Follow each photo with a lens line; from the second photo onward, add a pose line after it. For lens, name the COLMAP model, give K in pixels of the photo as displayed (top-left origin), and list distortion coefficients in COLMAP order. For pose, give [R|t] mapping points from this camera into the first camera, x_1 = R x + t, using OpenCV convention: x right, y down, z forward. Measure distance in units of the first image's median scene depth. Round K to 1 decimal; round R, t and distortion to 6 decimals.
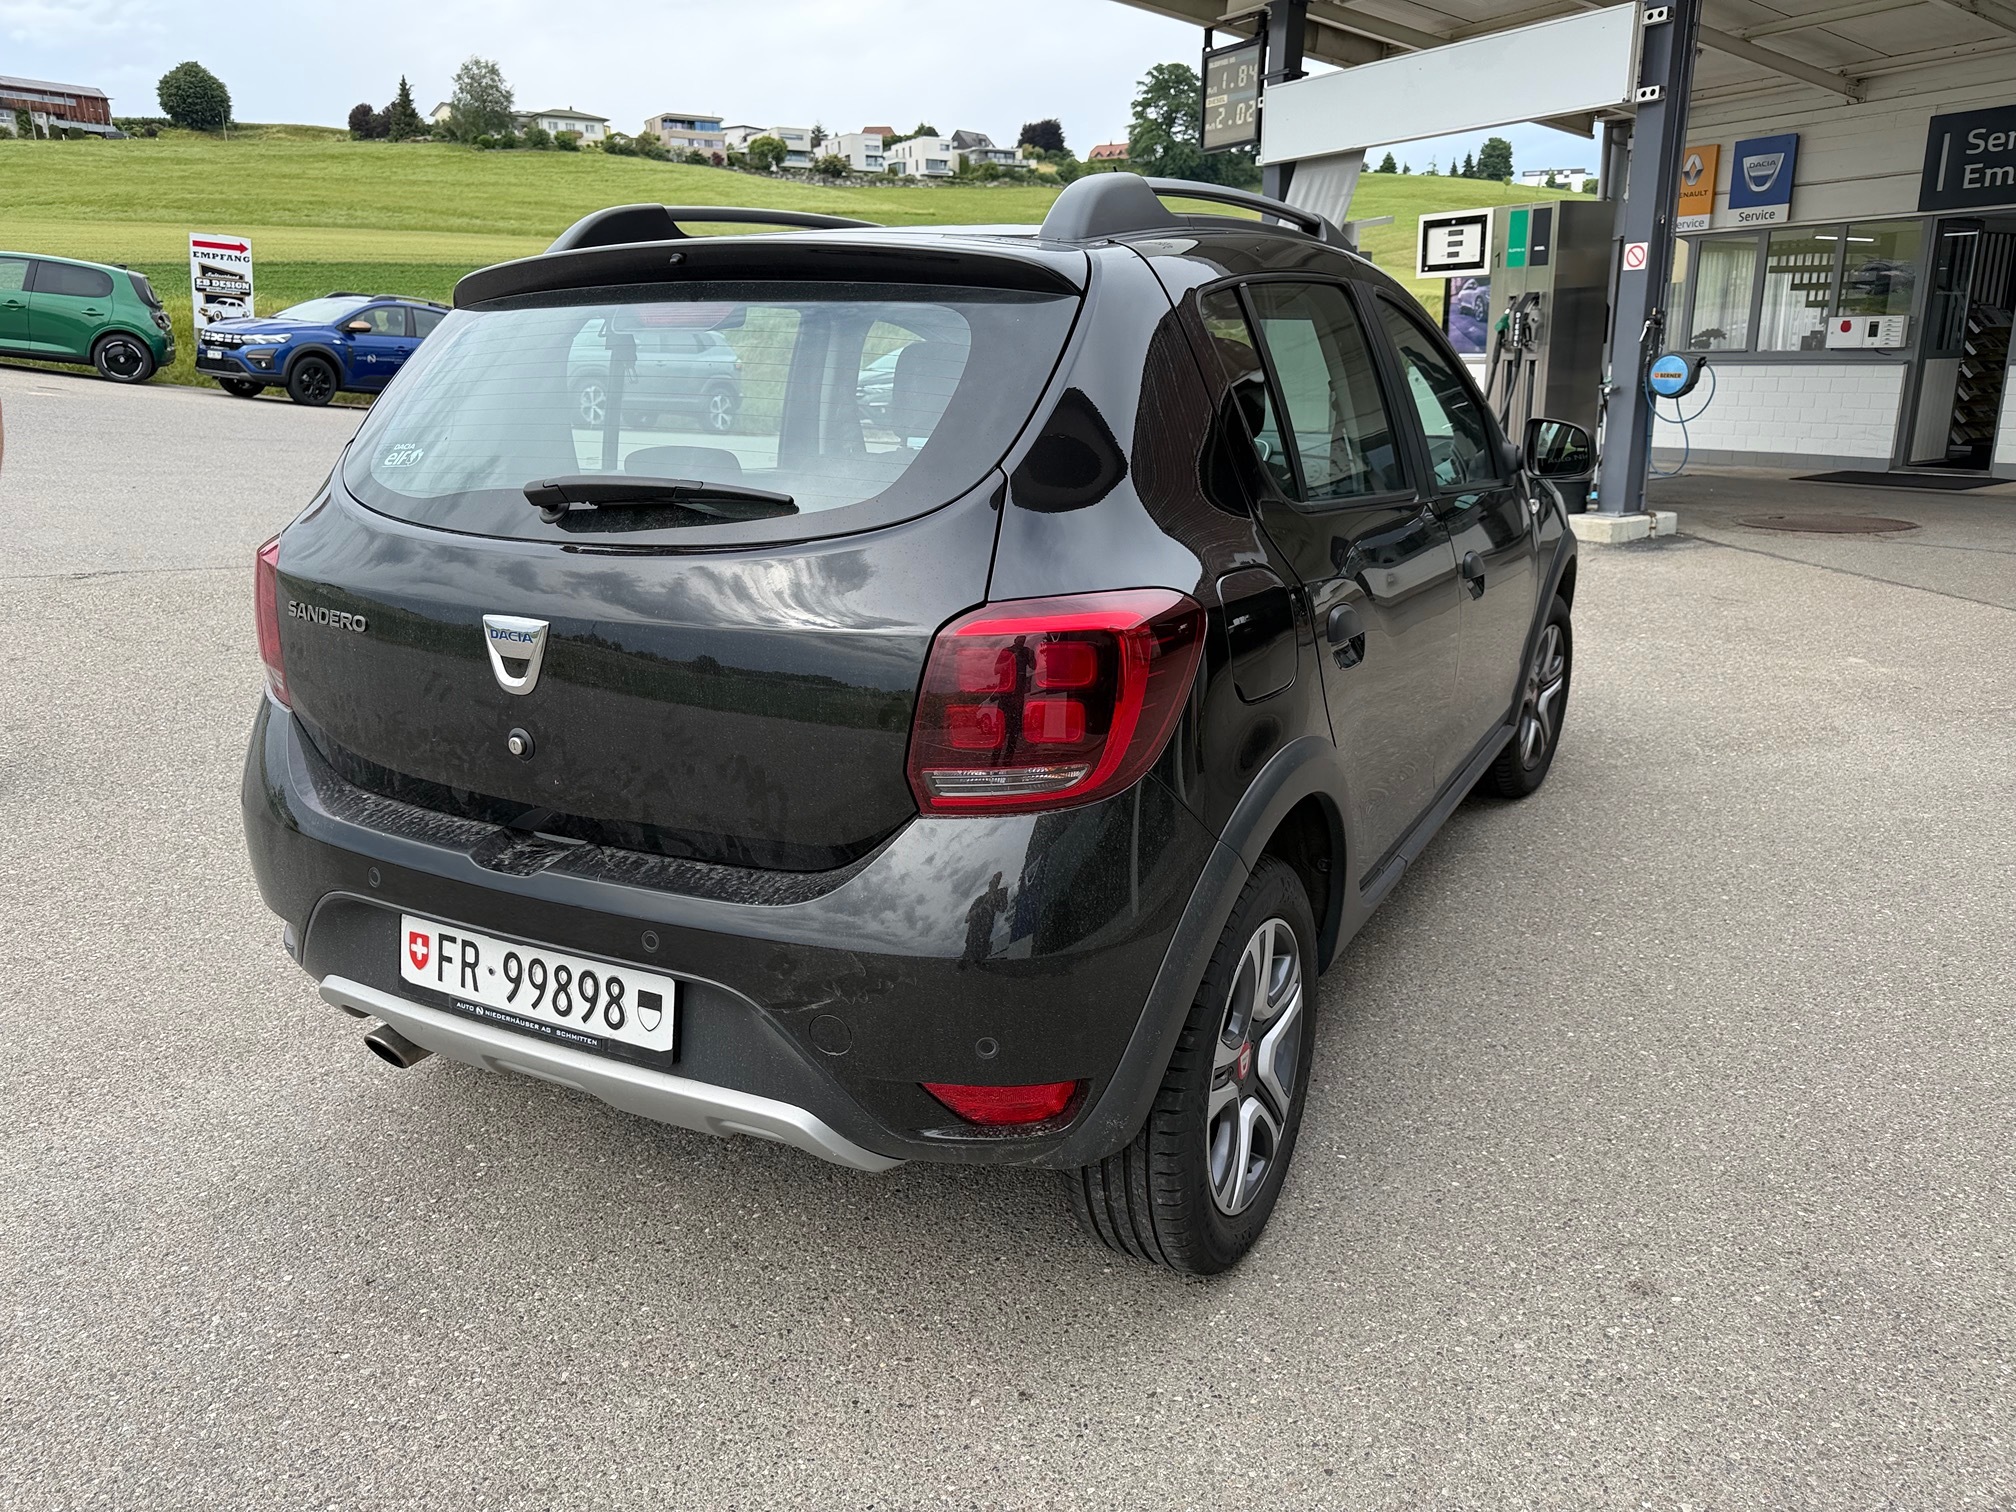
lens RADIAL K [[1453.9, 0, 993.0], [0, 1453.9, 738.6], [0, 0, 1]] dist [0.012381, -0.007664]
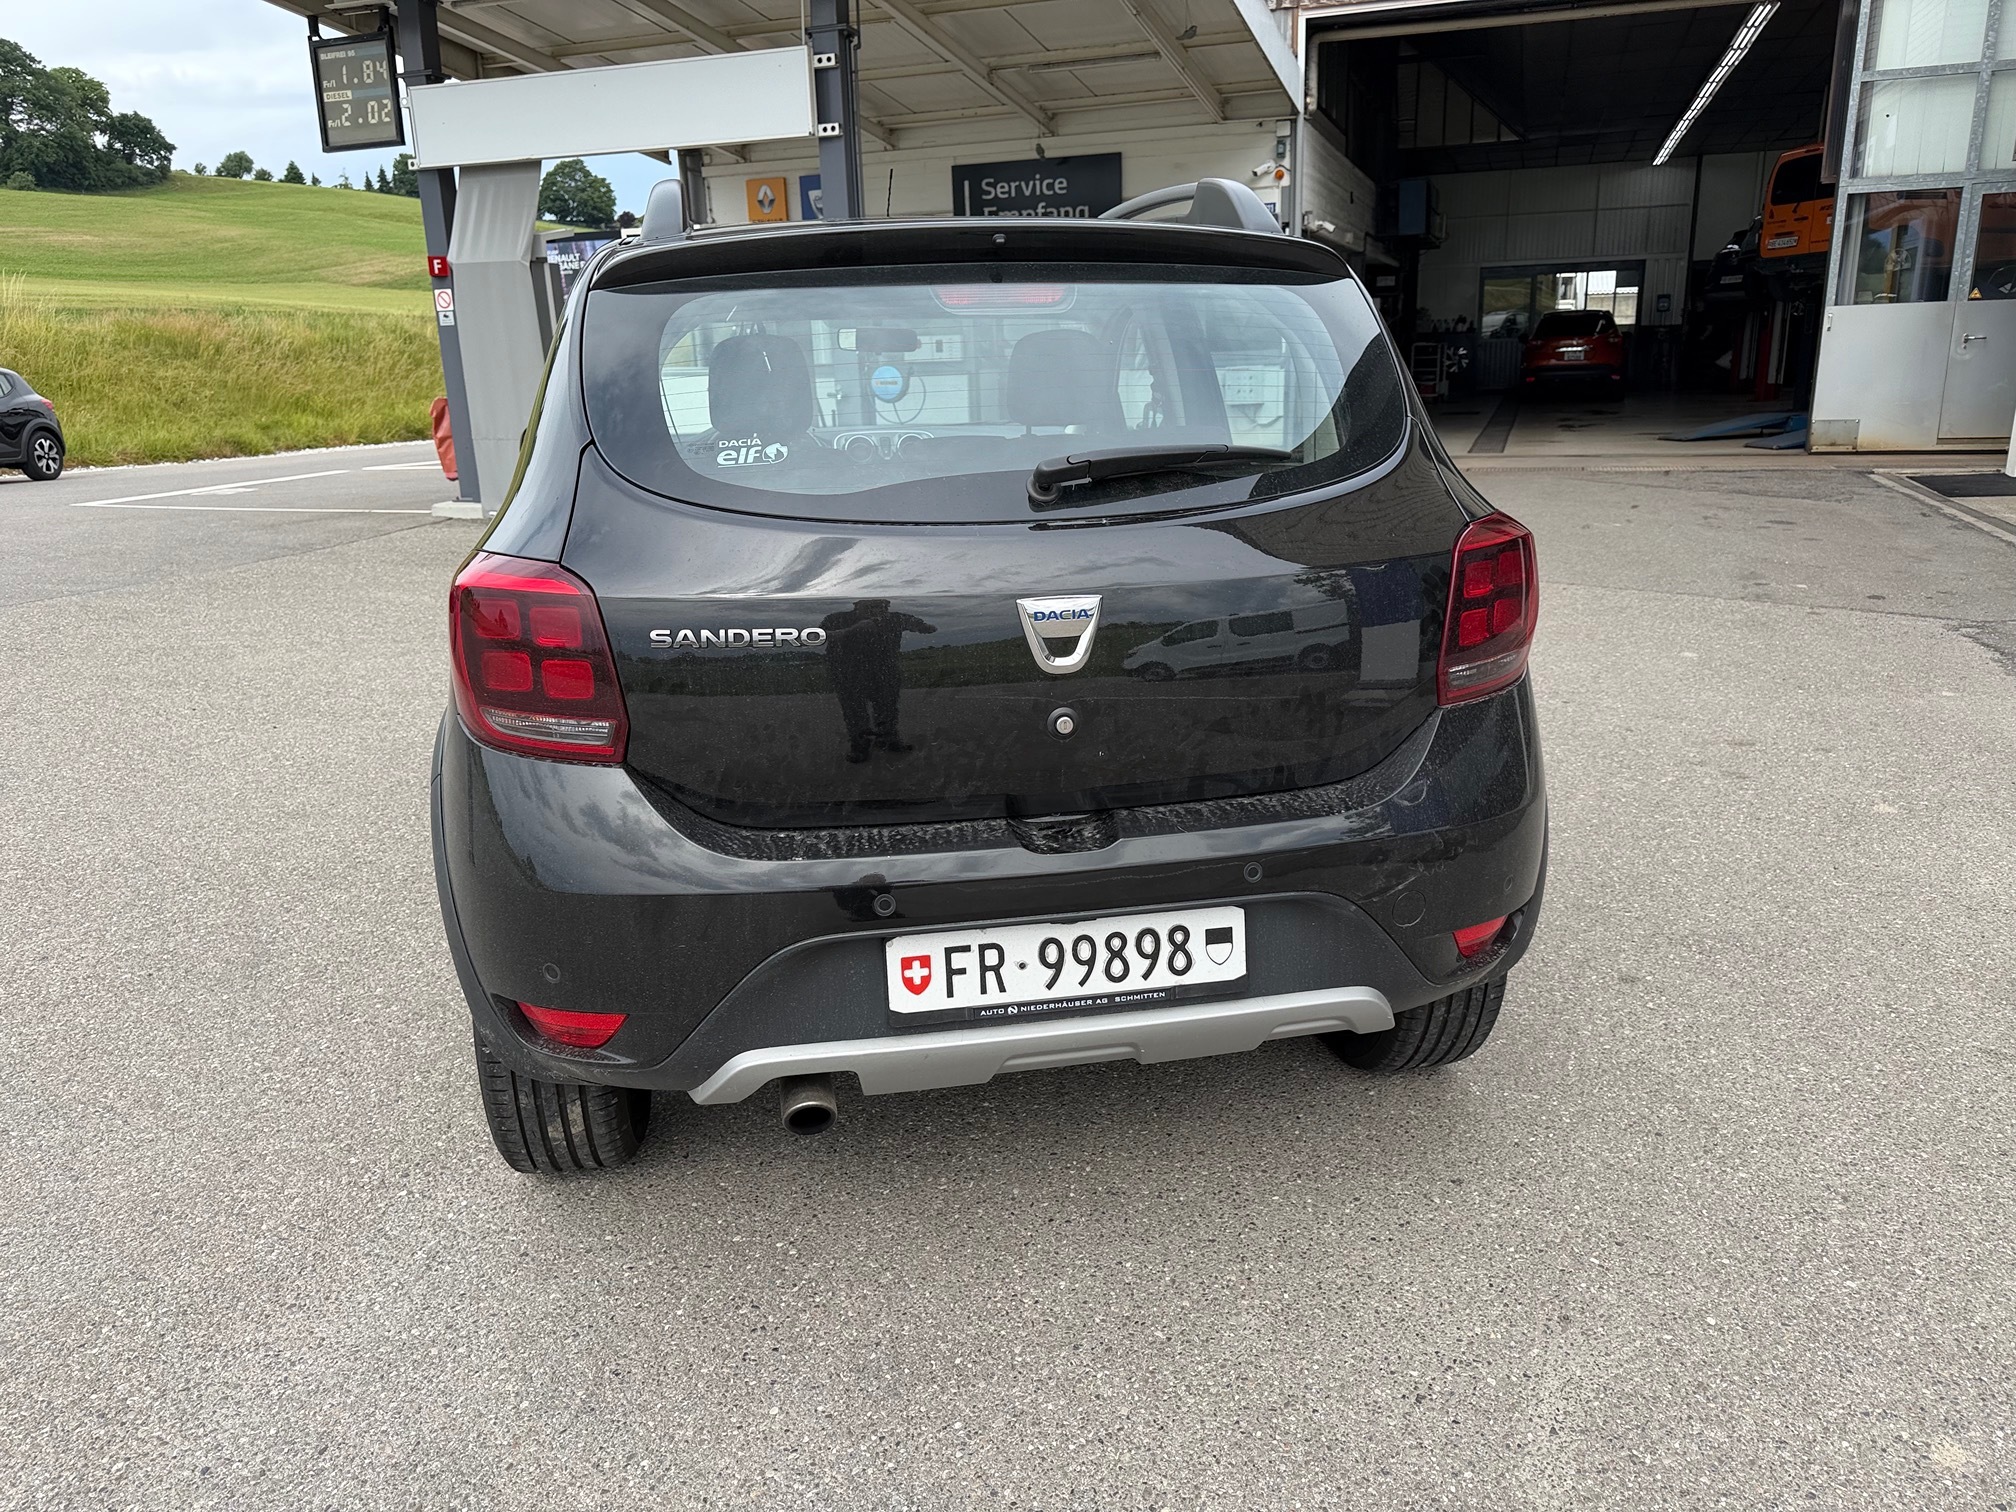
lens RADIAL K [[1453.9, 0, 1007.2], [0, 1453.9, 756.6], [0, 0, 1]] dist [0.012381, -0.007664]
pose [[0.780143, -0.179210, 0.599383, -0.895064], [0.179786, 0.981900, 0.059574, -0.037672], [-0.599211, 0.061285, 0.798242, 0.212410]]
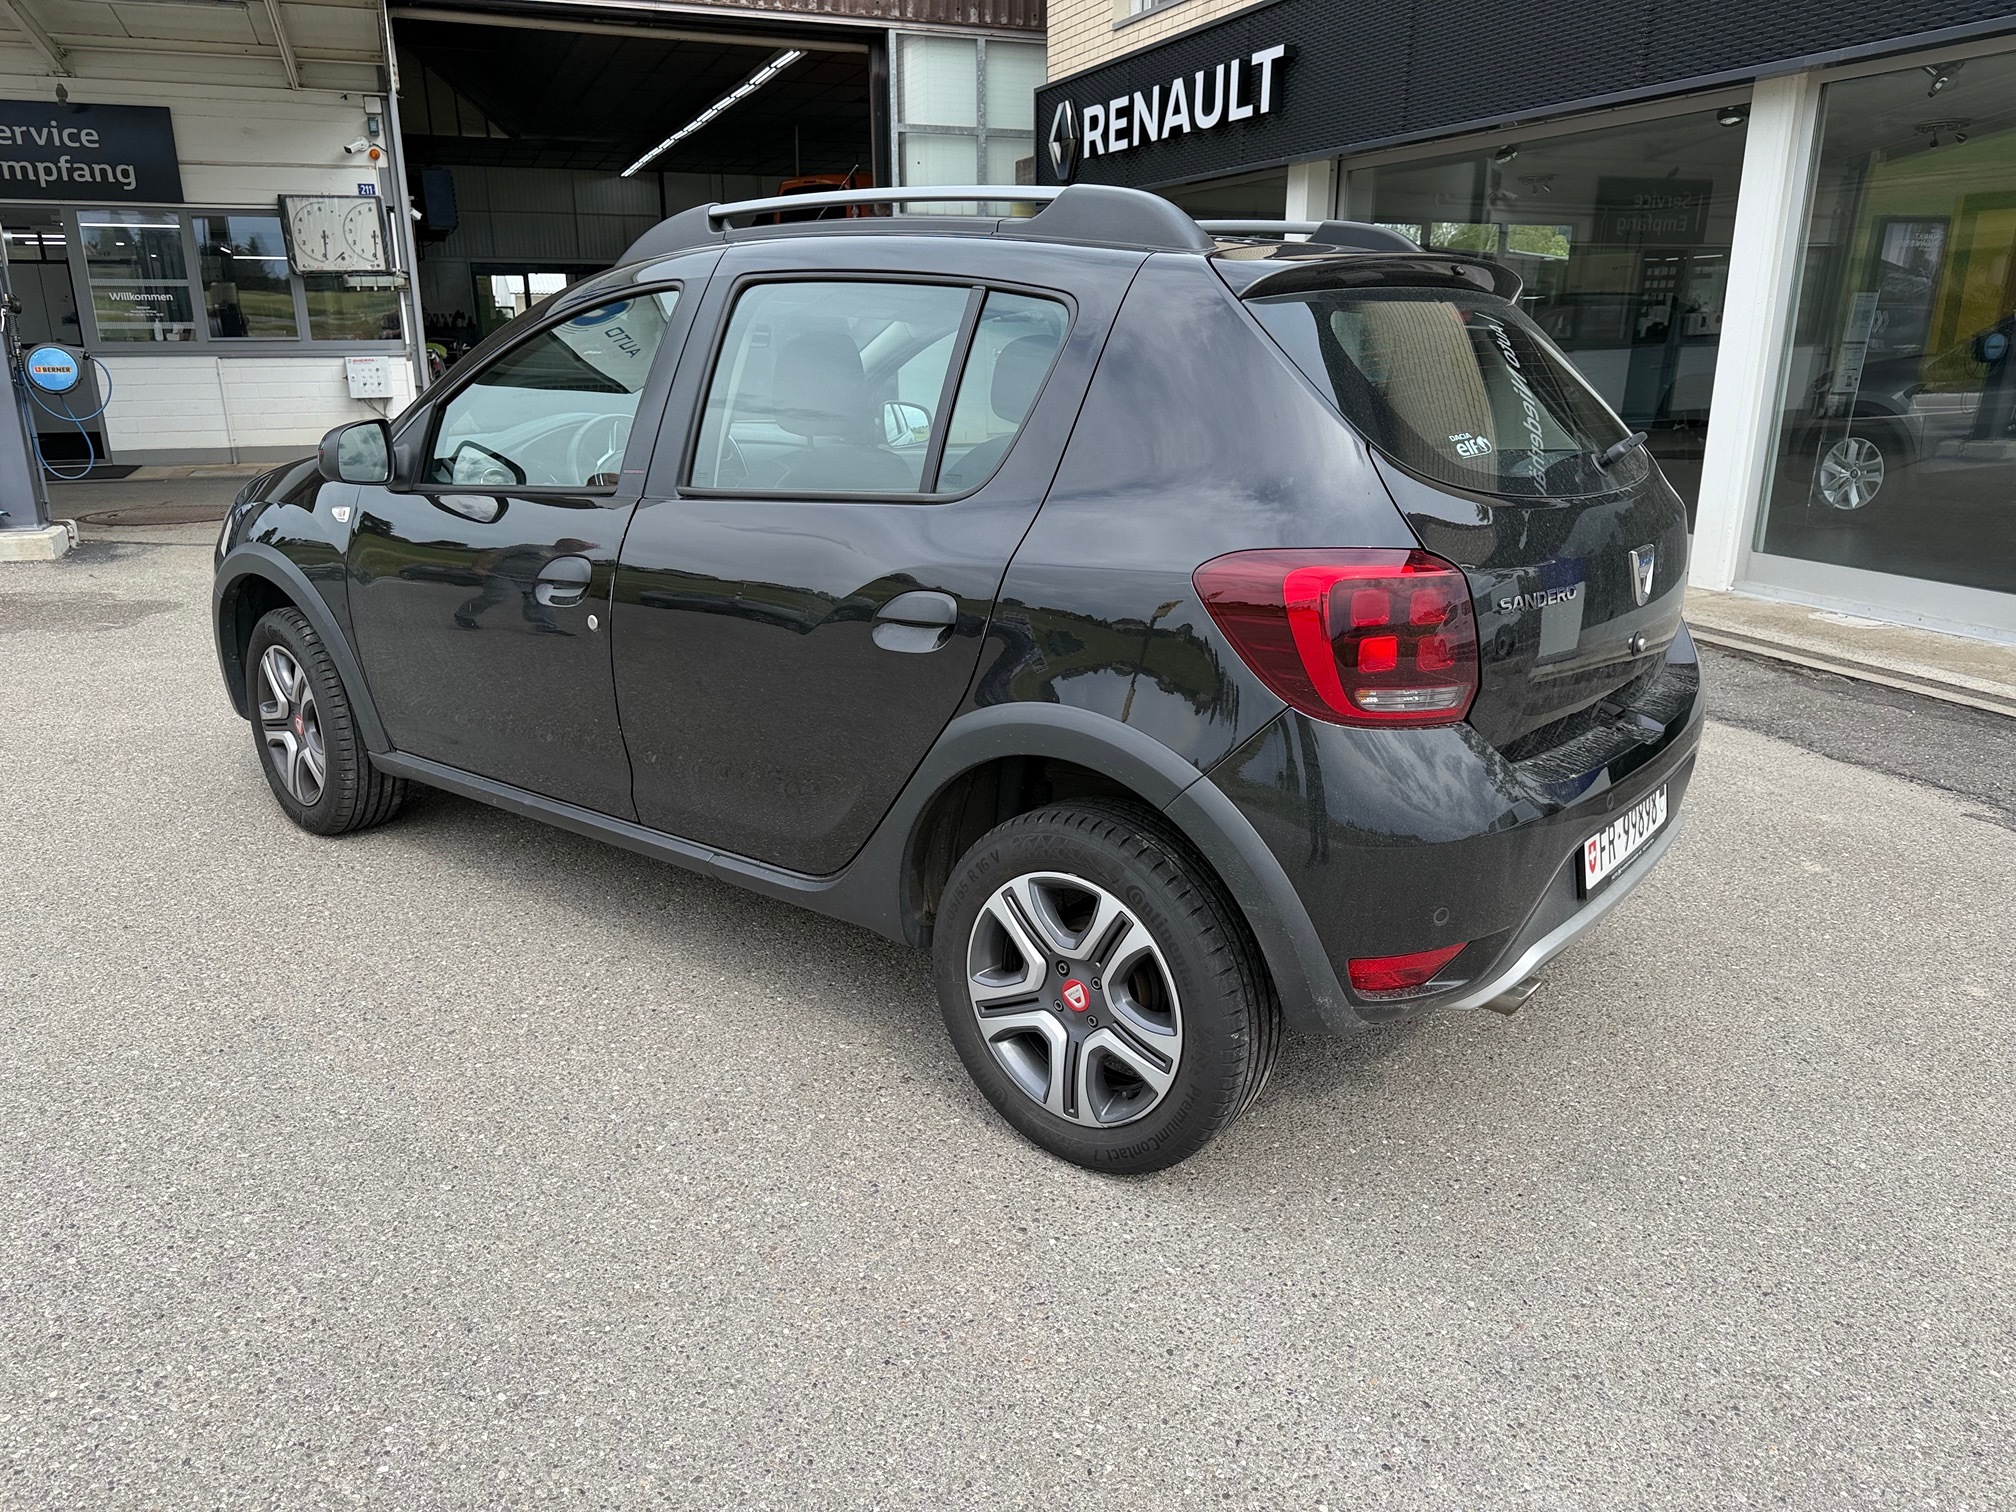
lens RADIAL K [[1453.9, 0, 995.4], [0, 1453.9, 763.5], [0, 0, 1]] dist [0.012381, -0.007664]
pose [[0.174069, -0.271451, 0.946580, -1.609095], [0.250921, 0.941752, 0.223924, -0.320335], [-0.952228, 0.198539, 0.232043, 1.201356]]
